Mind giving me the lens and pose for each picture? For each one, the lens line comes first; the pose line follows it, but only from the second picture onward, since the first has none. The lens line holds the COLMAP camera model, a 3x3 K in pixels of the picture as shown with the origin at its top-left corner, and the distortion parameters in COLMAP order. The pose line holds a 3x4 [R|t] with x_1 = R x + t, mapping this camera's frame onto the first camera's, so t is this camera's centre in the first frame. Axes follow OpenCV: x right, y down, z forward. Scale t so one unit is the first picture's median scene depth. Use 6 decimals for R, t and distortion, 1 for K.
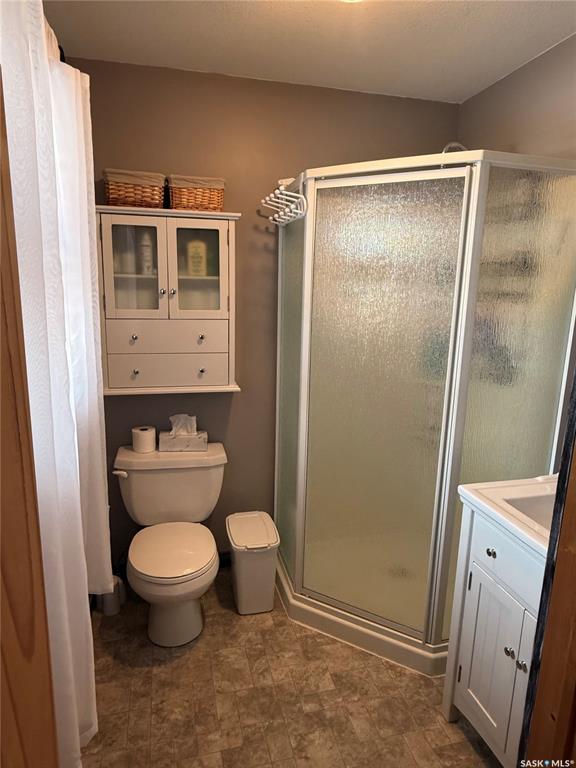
lens RADIAL K [[494.2, 0, 286.1], [0, 494.2, 383.6], [0, 0, 1]] dist [-0.000119, 0.002322]
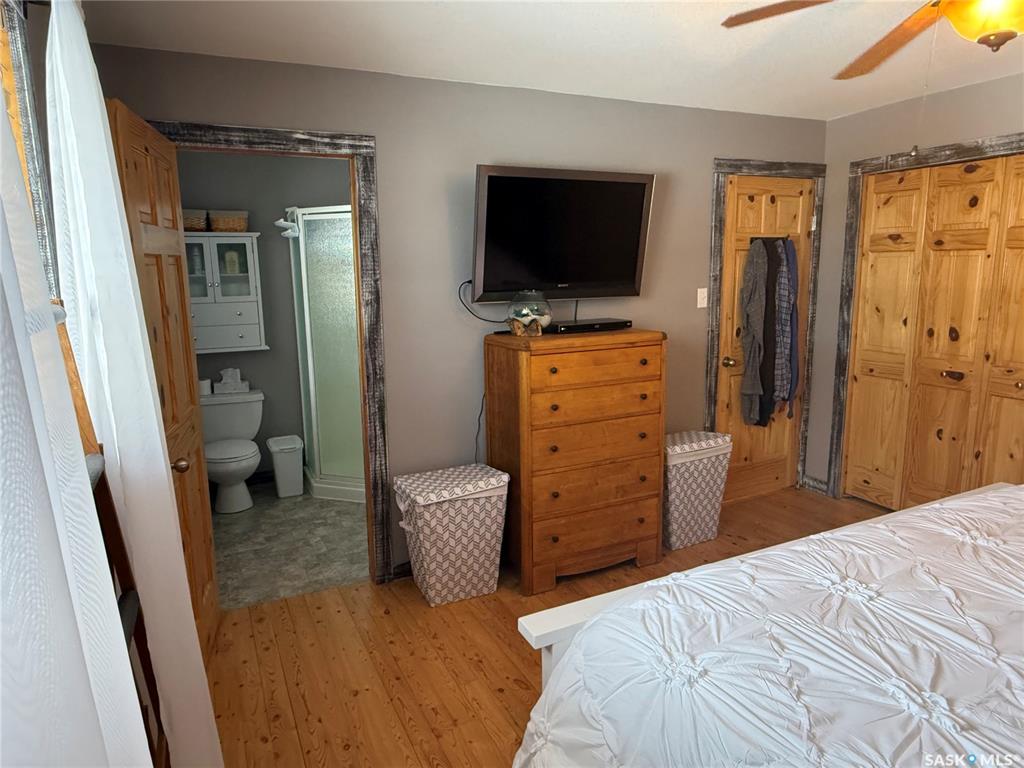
lens RADIAL K [[659.0, 0, 515.9], [0, 659.0, 386.3], [0, 0, 1]] dist [-0.000119, 0.002322]
pose [[0.981634, -0.077137, 0.174486, 0.299762], [0.078314, 0.996929, 0.000142, 0.199602], [-0.173961, 0.013525, 0.984660, -1.169948]]
